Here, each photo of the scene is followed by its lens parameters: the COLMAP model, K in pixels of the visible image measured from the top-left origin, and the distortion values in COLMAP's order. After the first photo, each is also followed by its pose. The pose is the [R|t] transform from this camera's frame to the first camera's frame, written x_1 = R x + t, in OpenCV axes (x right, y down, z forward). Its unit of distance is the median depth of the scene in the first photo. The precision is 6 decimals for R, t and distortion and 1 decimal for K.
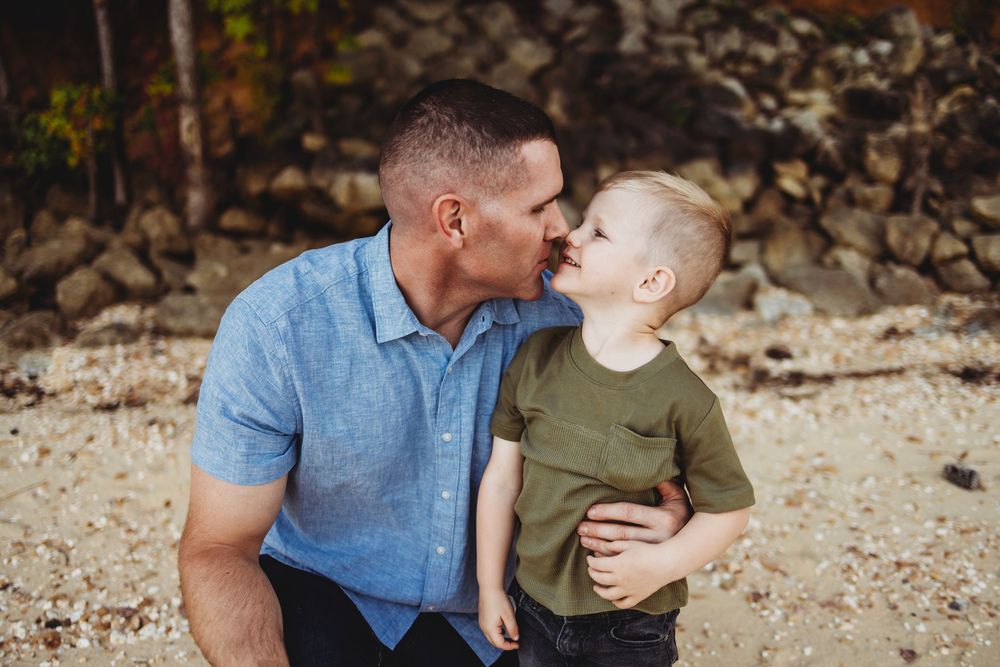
lens RADIAL K [[977.3, 0, 500.0], [0, 977.3, 333.5], [0, 0, 1]] dist [-0.000507, 0.013866]
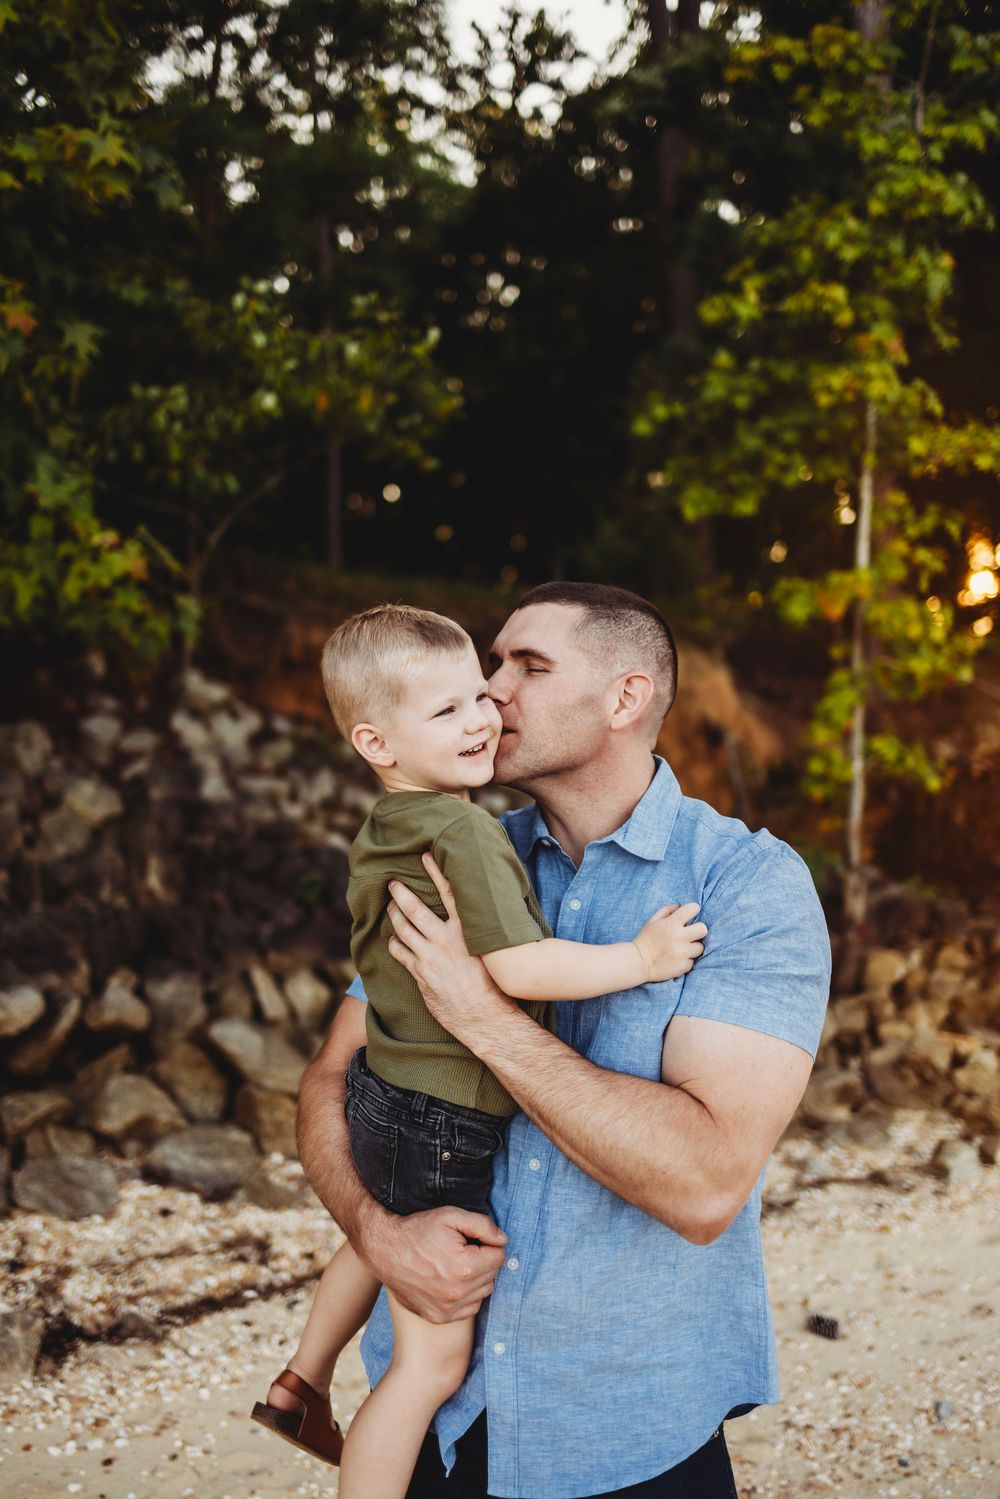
lens RADIAL K [[1462.3, 0, 500.0], [0, 1462.3, 749.5], [0, 0, 1]] dist [0.006176, 0.008251]
pose [[0.862885, 0.046998, 0.503211, -0.678519], [0.075021, 0.972725, -0.219493, -0.141029], [-0.499802, 0.227149, 0.835824, -0.249644]]
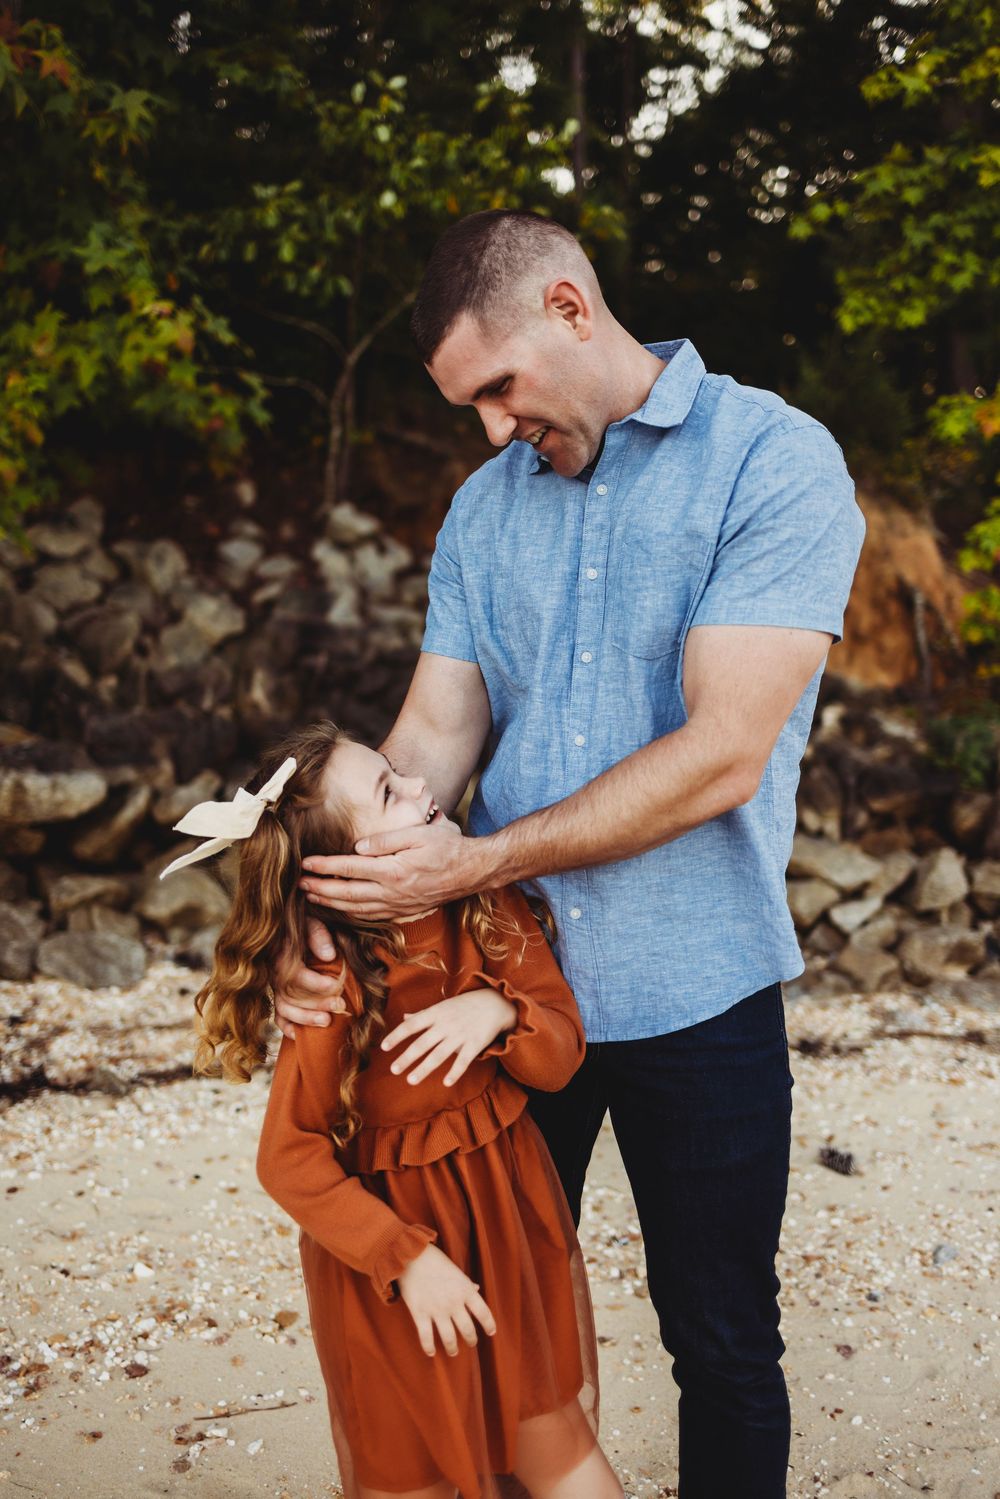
lens RADIAL K [[1462.3, 0, 500.0], [0, 1462.3, 749.5], [0, 0, 1]] dist [0.006176, 0.008251]
pose [[0.939932, 0.059392, 0.336156, -0.341671], [-0.002727, 0.986024, -0.166584, -0.002821], [-0.341352, 0.155660, 0.926957, -0.235442]]
